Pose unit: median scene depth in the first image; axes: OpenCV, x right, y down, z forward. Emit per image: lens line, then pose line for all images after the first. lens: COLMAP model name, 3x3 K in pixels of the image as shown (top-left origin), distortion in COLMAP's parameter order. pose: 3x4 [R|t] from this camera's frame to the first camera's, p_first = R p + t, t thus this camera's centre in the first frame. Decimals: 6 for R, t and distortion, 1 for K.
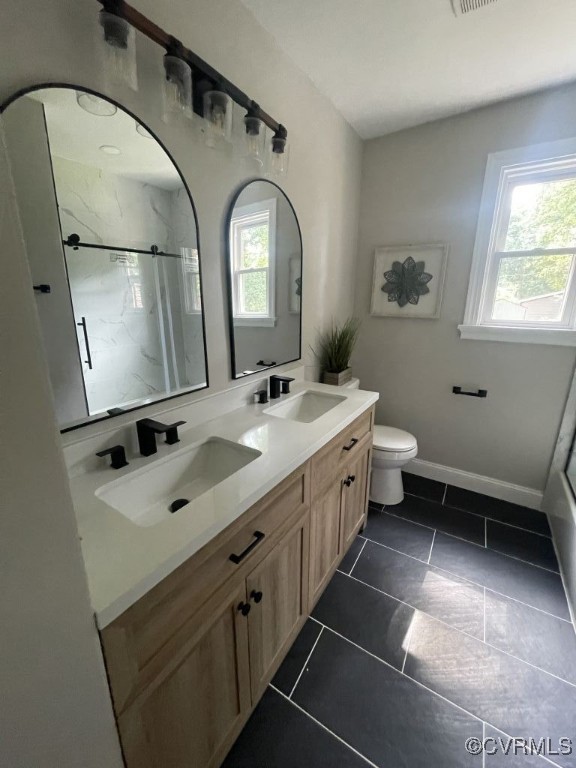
lens RADIAL K [[310.4, 0, 285.6], [0, 310.4, 380.3], [0, 0, 1]] dist [-0.001105, -0.000294]
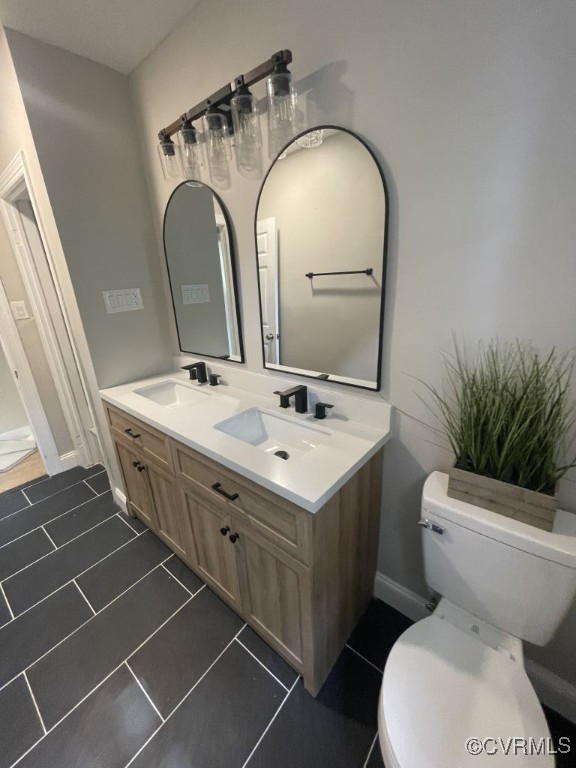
lens RADIAL K [[305.0, 0, 288.3], [0, 305.0, 394.7], [0, 0, 1]] dist [-0.000550, -0.000061]
pose [[-0.124718, 0.340298, -0.932010, 0.792519], [-0.214862, 0.907791, 0.360207, -0.300954], [0.968648, 0.245178, -0.040100, 1.116008]]
